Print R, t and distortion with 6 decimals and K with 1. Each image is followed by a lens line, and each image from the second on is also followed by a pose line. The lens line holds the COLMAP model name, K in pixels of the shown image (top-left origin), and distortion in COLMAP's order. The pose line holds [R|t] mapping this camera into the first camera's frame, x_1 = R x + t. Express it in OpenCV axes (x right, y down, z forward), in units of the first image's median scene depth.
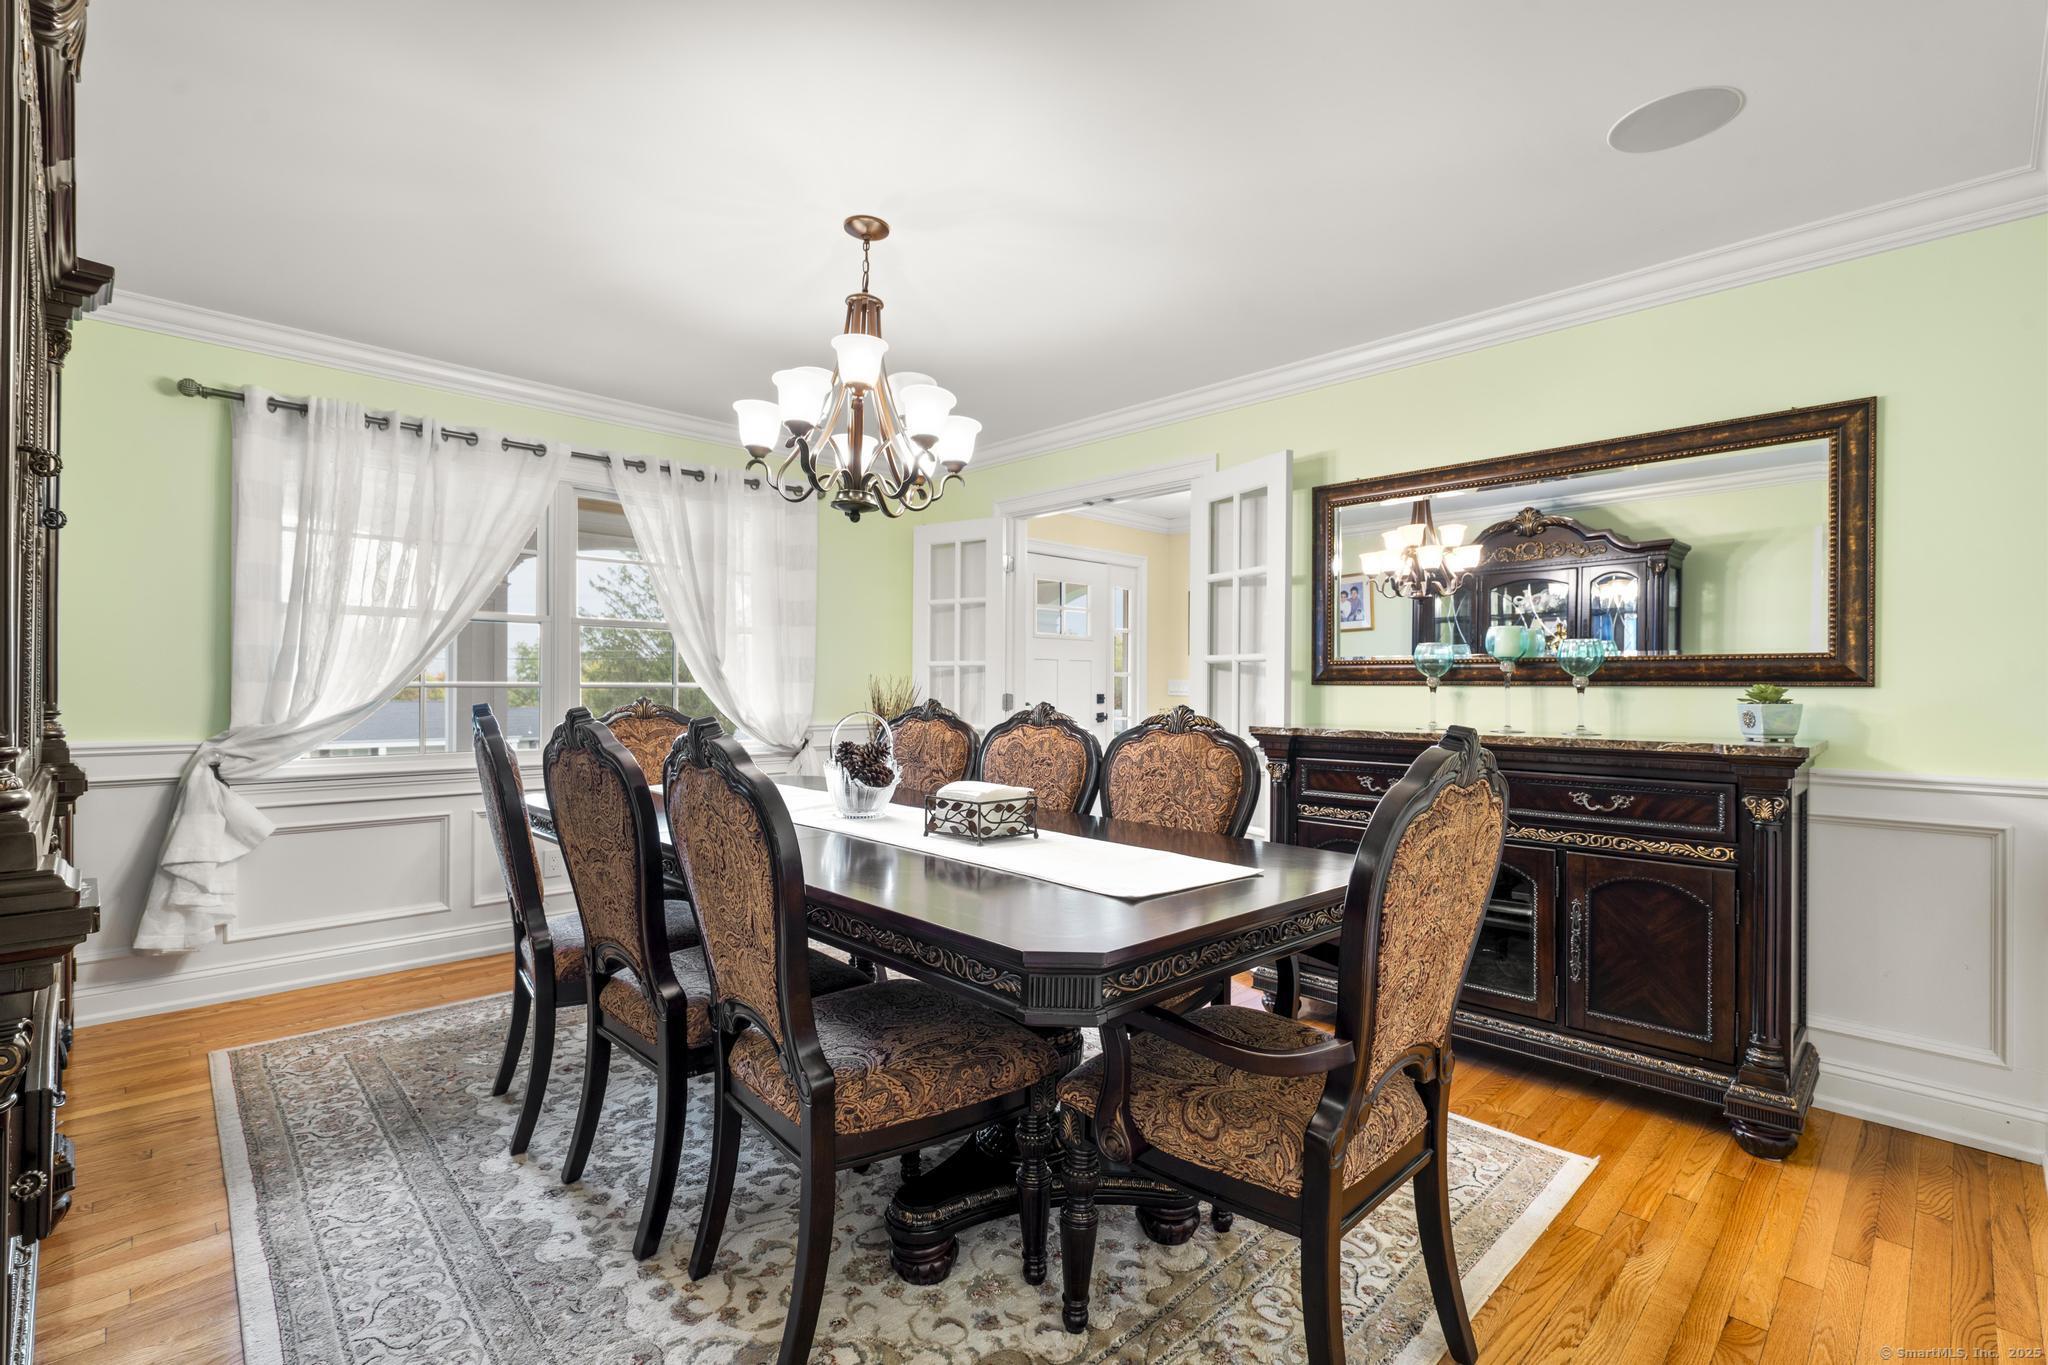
lens RADIAL K [[909.1, 0, 1018.4], [0, 909.1, 685.4], [0, 0, 1]] dist [-0.006970, 0.001801]
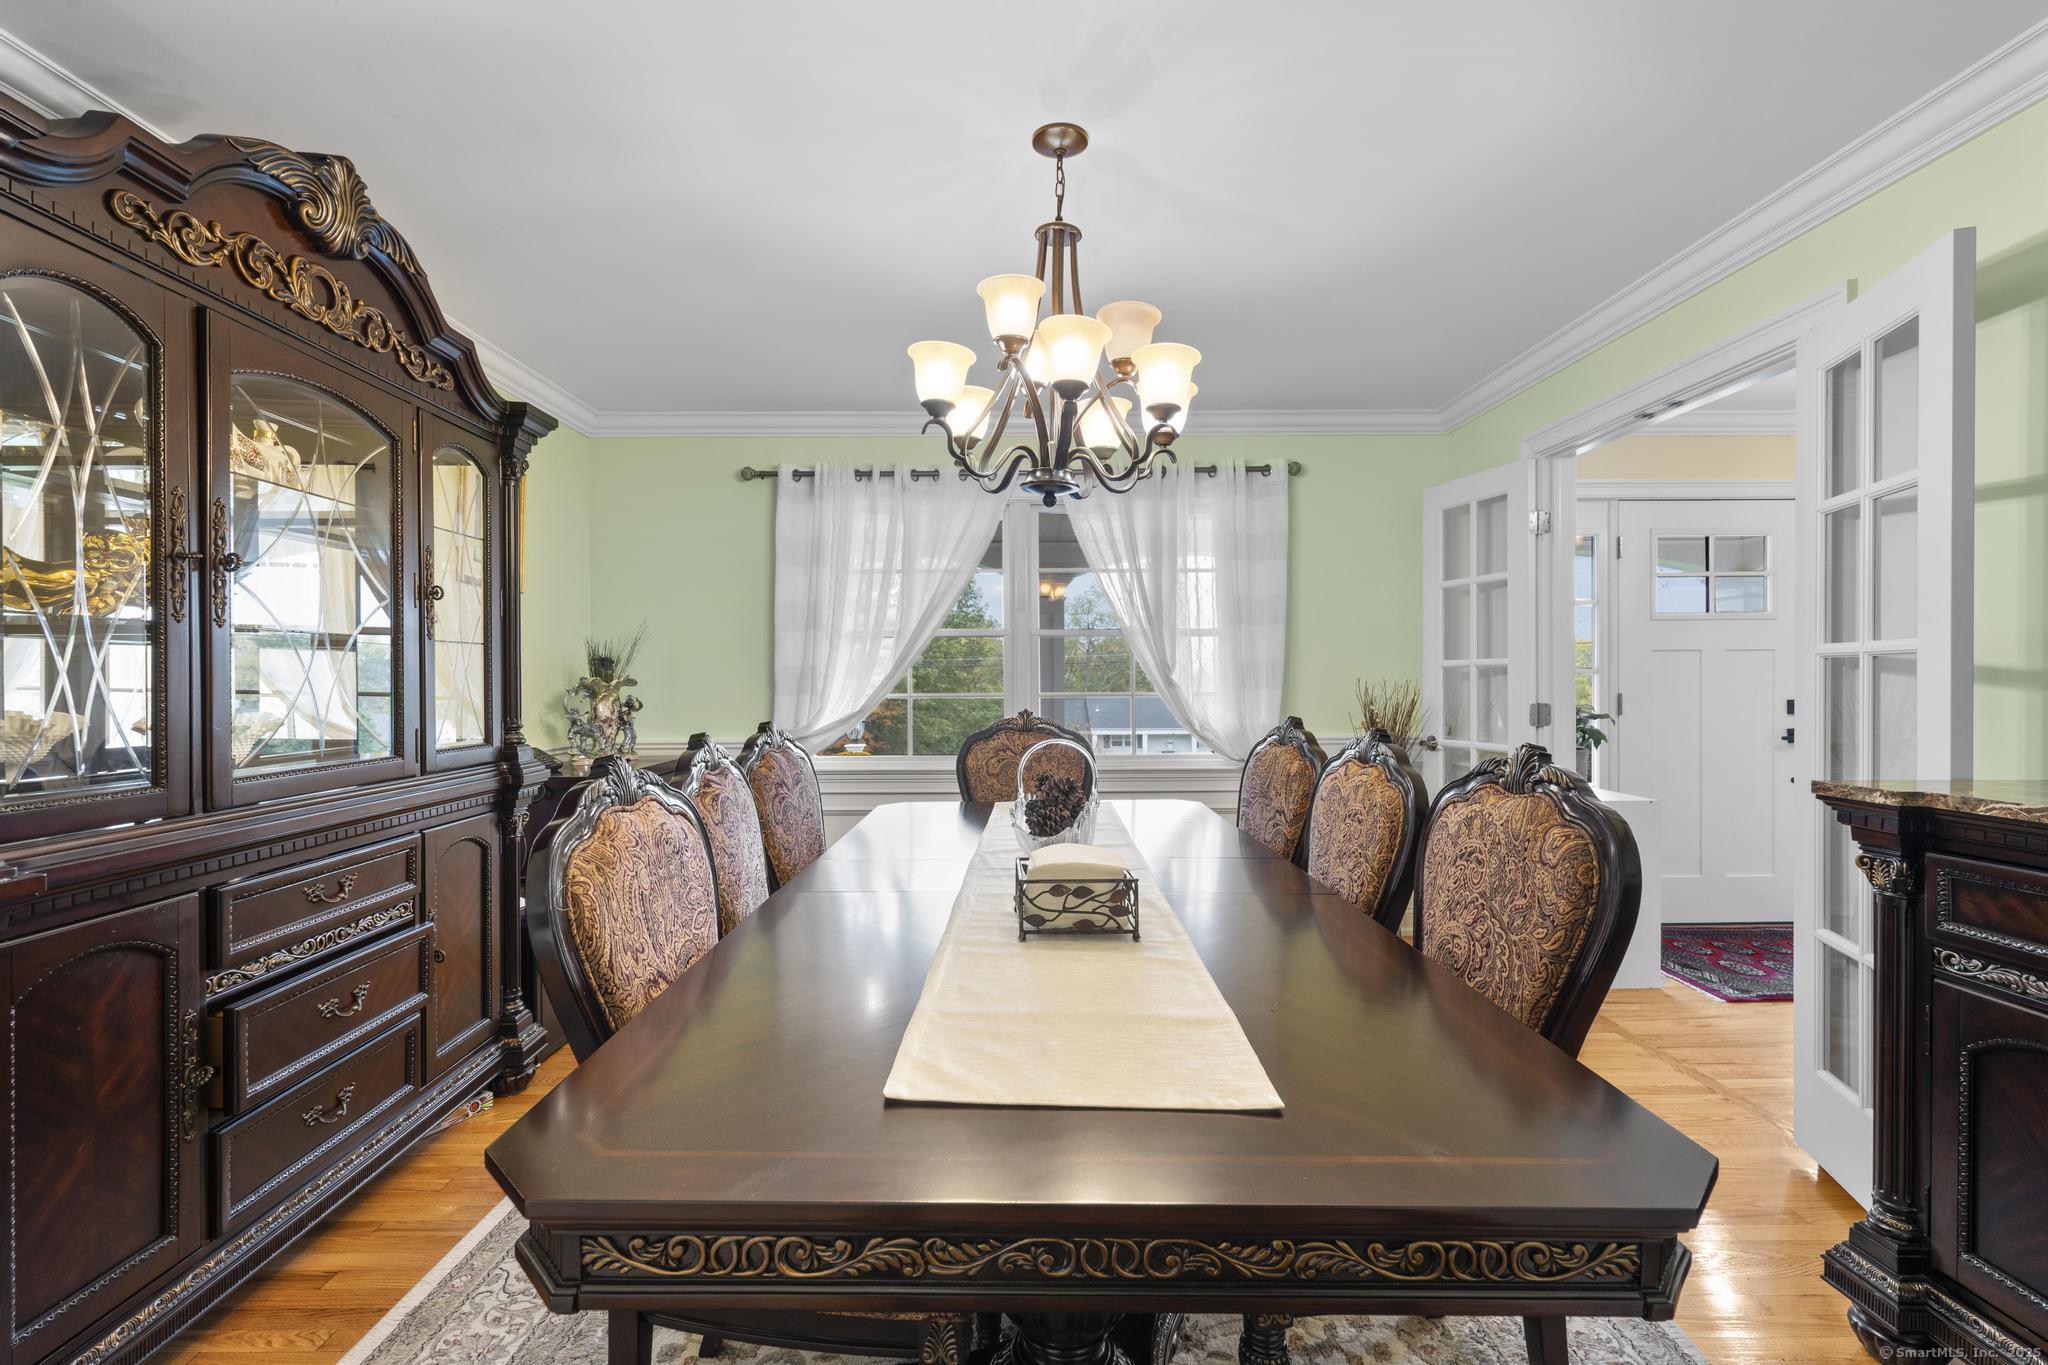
lens RADIAL K [[909.1, 0, 1023.6], [0, 909.1, 682.2], [0, 0, 1]] dist [-0.006970, 0.001801]
pose [[0.724696, -0.008539, -0.689016, 0.292100], [0.010079, 0.999948, -0.001792, -0.016301], [0.688995, -0.005646, 0.724744, 0.311805]]
